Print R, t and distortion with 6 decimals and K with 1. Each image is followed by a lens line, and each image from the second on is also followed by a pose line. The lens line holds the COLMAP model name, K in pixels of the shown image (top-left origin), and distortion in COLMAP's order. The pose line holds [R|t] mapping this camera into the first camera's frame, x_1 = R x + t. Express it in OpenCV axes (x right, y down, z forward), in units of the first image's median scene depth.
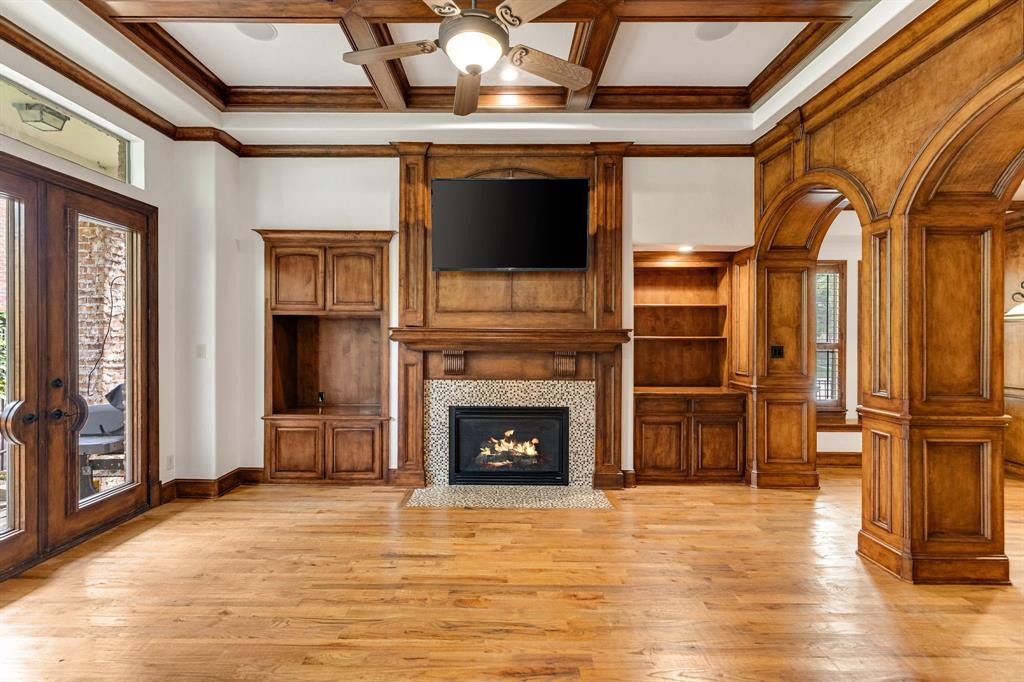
lens RADIAL K [[438.1, 0, 497.7], [0, 438.1, 336.1], [0, 0, 1]] dist [-0.000172, -0.000088]
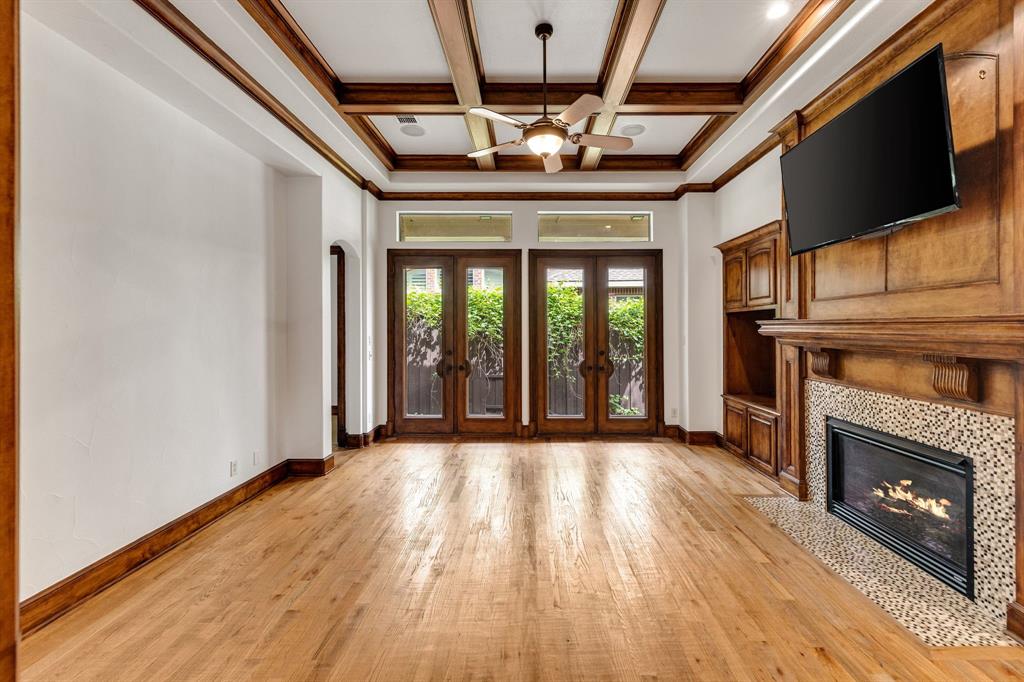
lens RADIAL K [[434.1, 0, 528.8], [0, 434.1, 334.9], [0, 0, 1]] dist [0.000984, 0.000137]
pose [[0.011885, 0.010136, -0.999878, 0.699919], [0.000633, 0.999948, 0.010144, 0.001465], [0.999929, -0.000754, 0.011878, 0.439808]]
